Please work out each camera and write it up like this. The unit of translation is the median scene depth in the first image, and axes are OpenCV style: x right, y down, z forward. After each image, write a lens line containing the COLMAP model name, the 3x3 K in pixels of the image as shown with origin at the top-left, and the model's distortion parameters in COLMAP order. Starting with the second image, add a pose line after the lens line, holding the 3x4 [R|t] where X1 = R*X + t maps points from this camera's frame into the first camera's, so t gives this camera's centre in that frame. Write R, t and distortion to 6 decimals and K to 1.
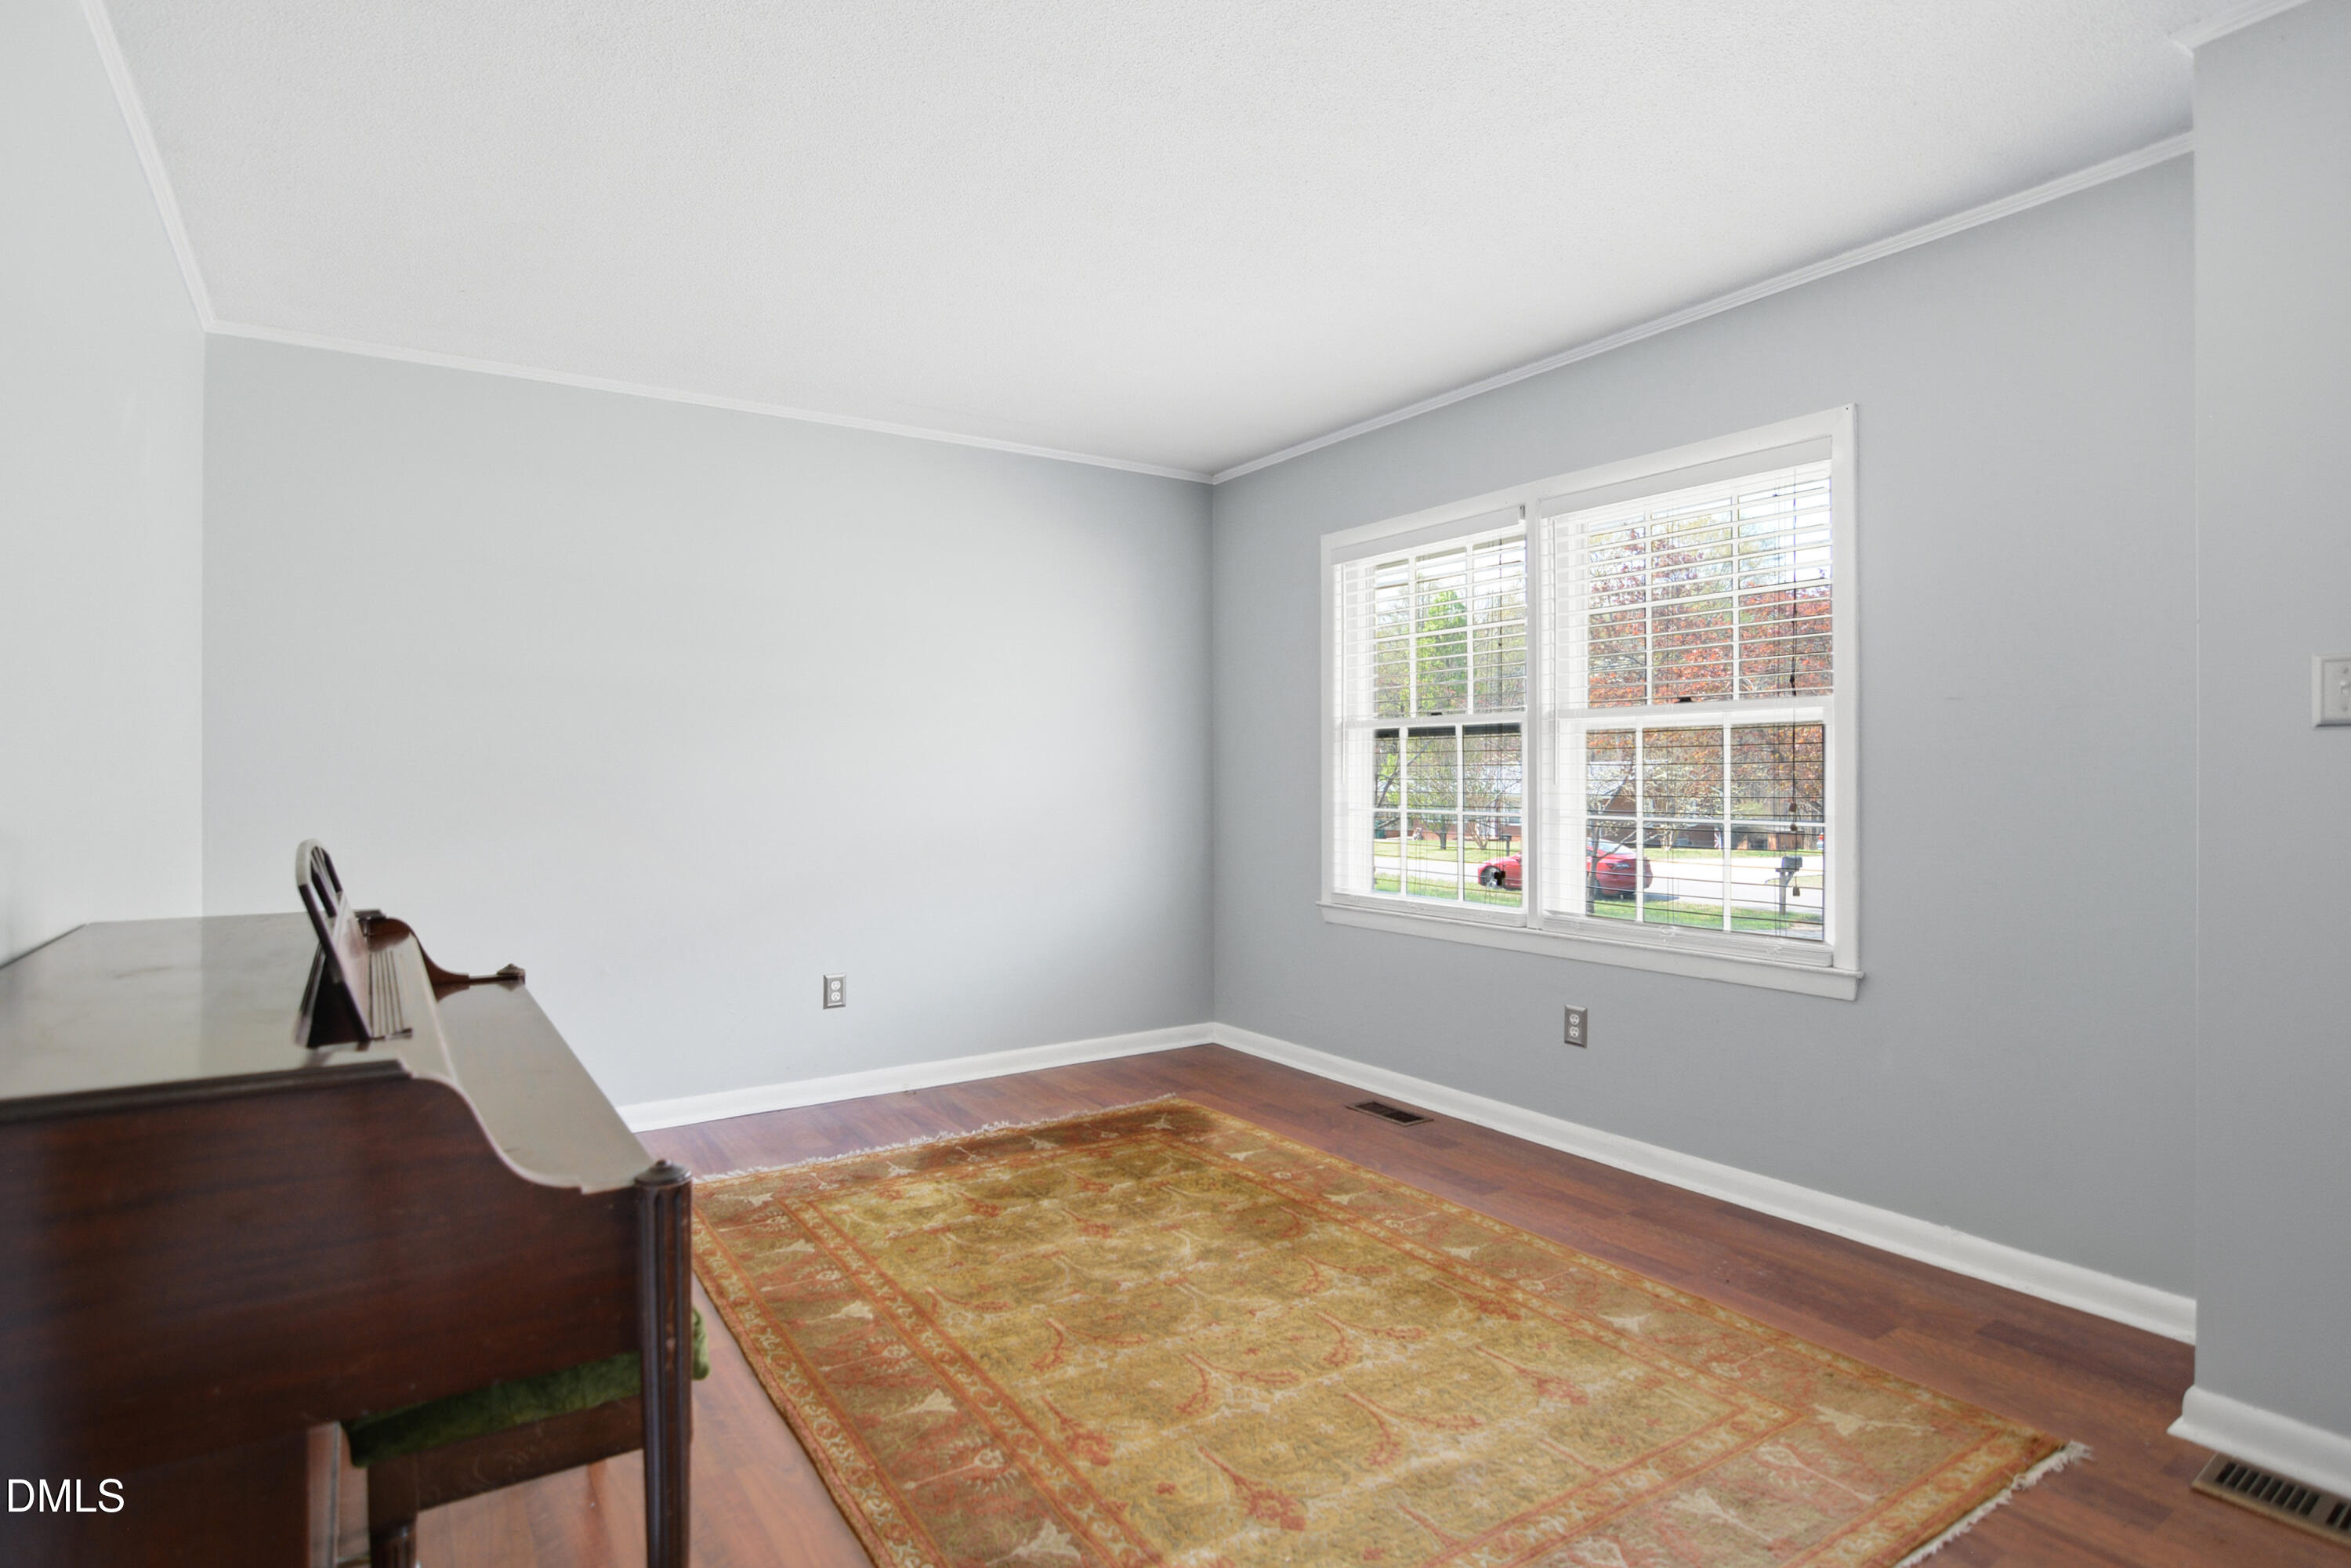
lens RADIAL K [[1191.4, 0, 1165.8], [0, 1191.4, 783.7], [0, 0, 1]] dist [-0.024722, 0.004625]
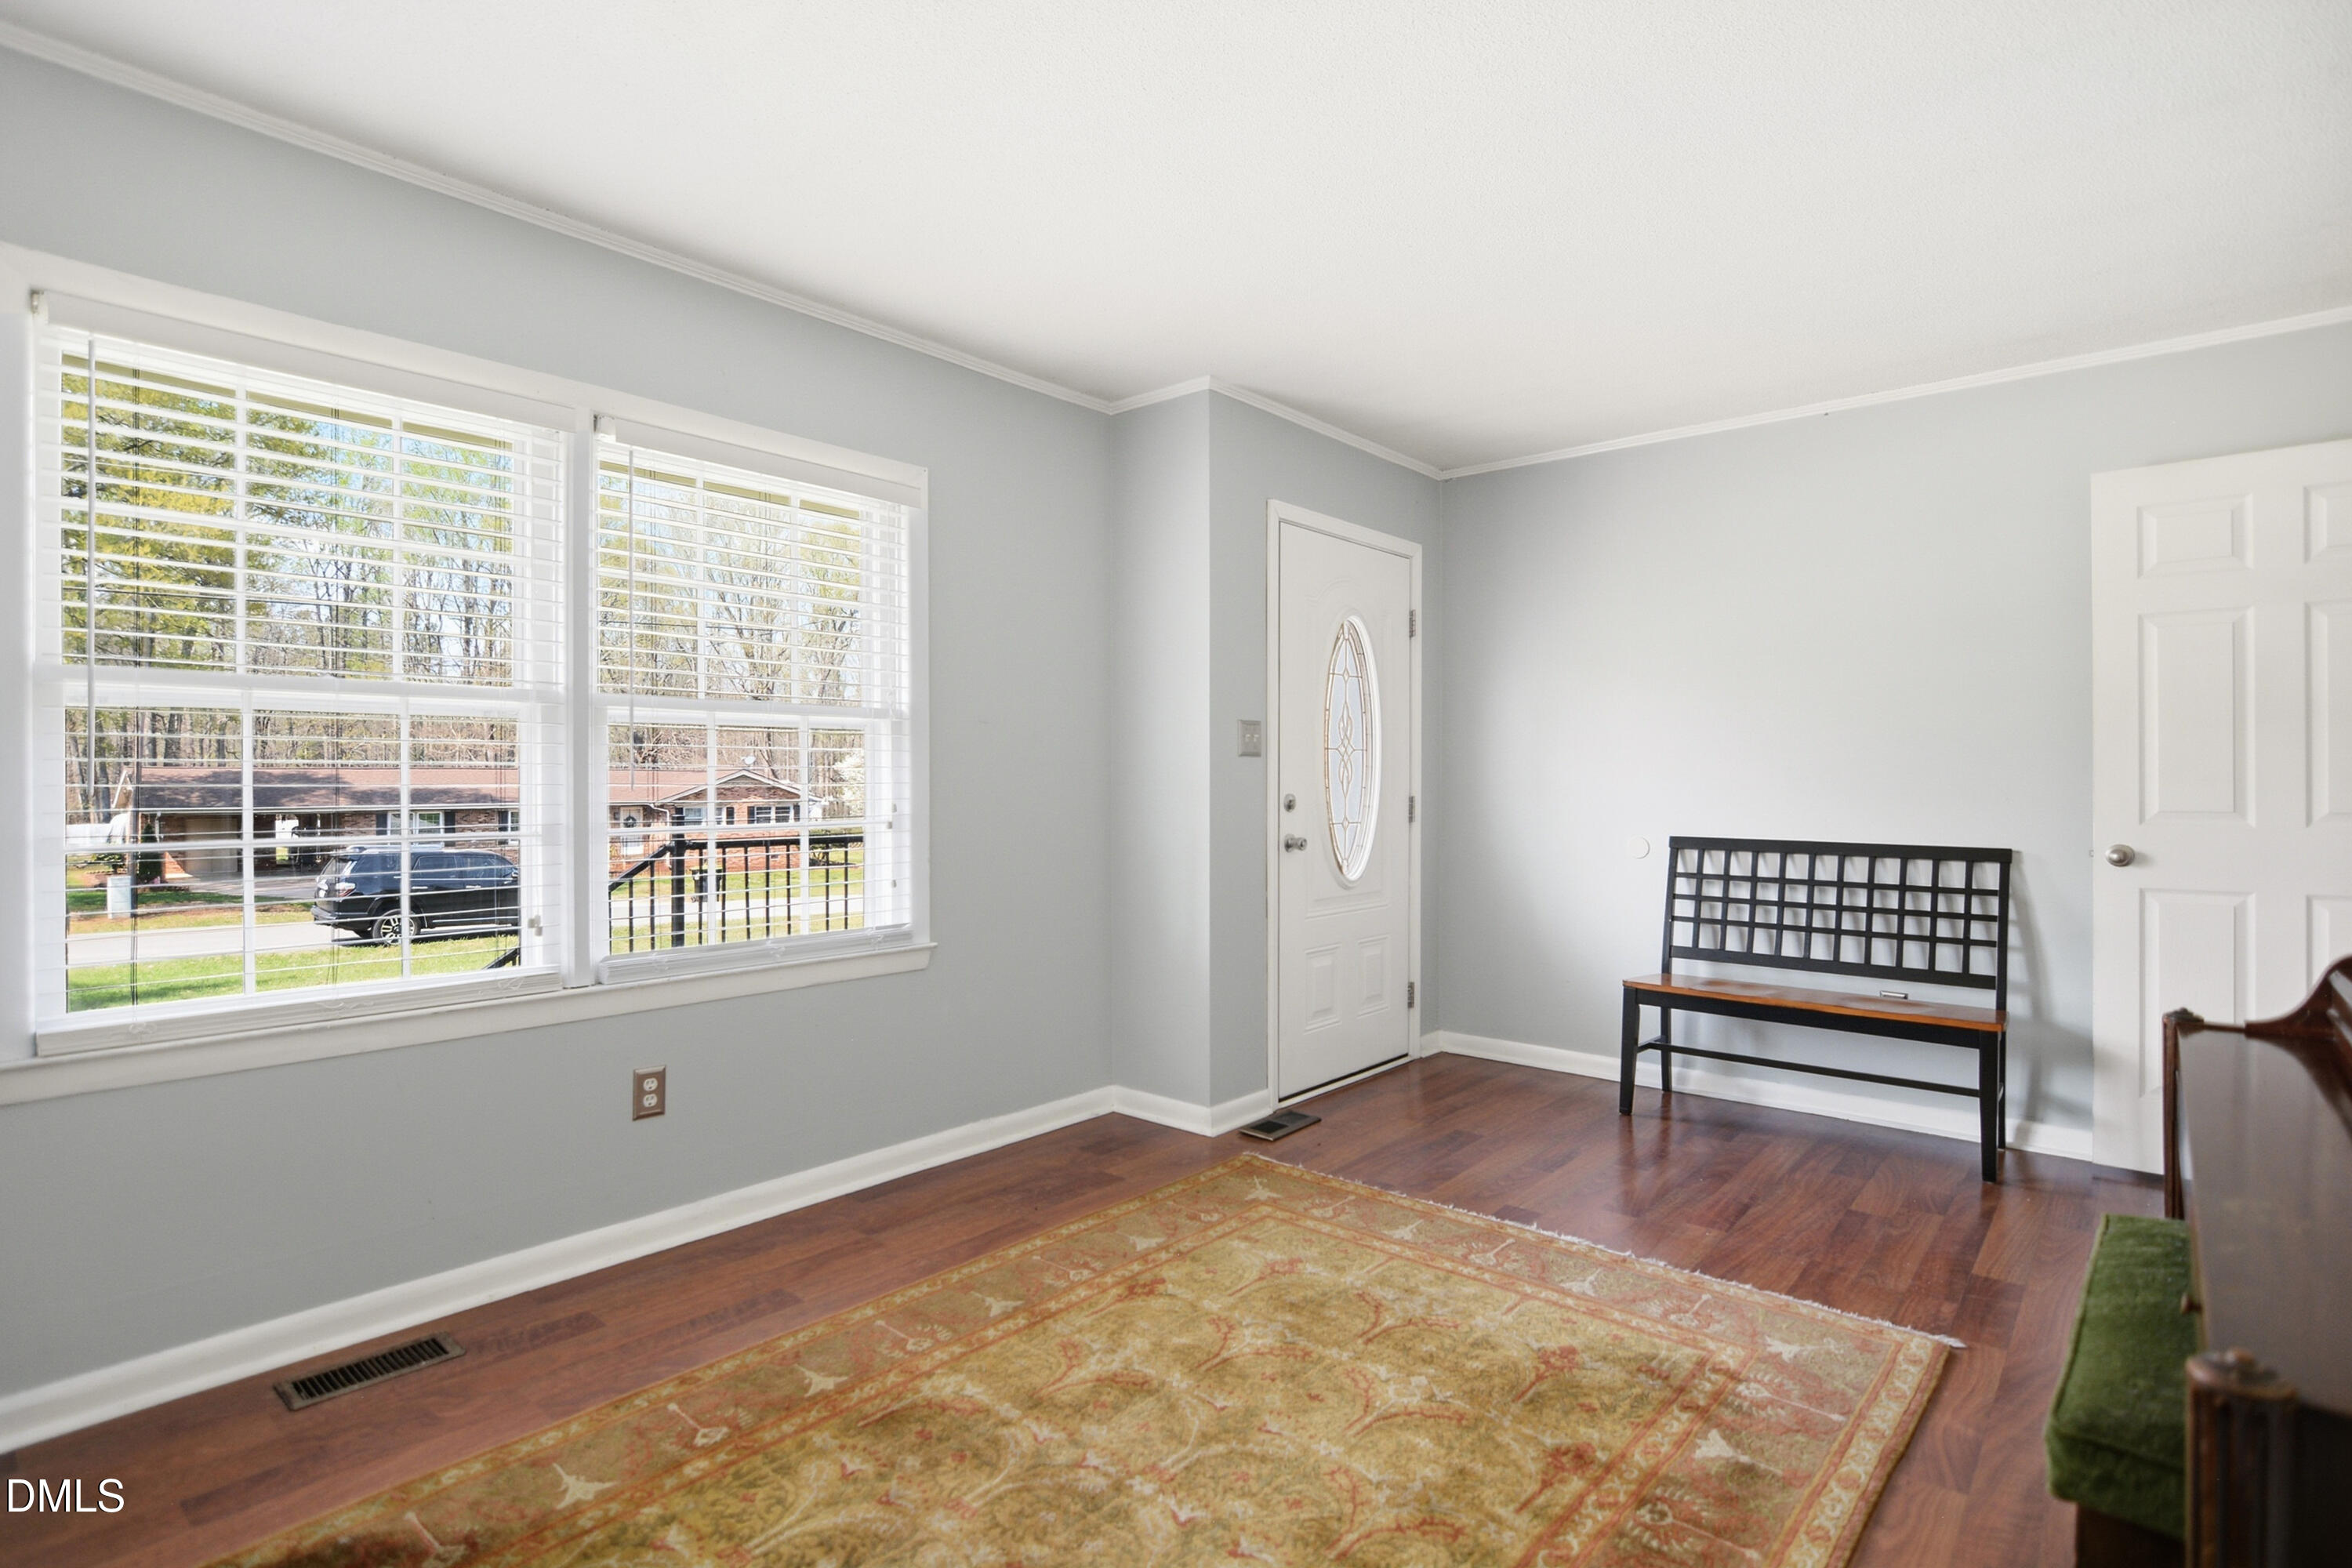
lens RADIAL K [[1170.3, 0, 1171.3], [0, 1170.3, 777.4], [0, 0, 1]] dist [-0.026978, 0.006365]
pose [[-0.261158, -0.000628, 0.965296, -0.598342], [0.006660, 0.999975, 0.002452, -0.009839], [-0.965273, 0.007069, -0.261147, 1.027621]]
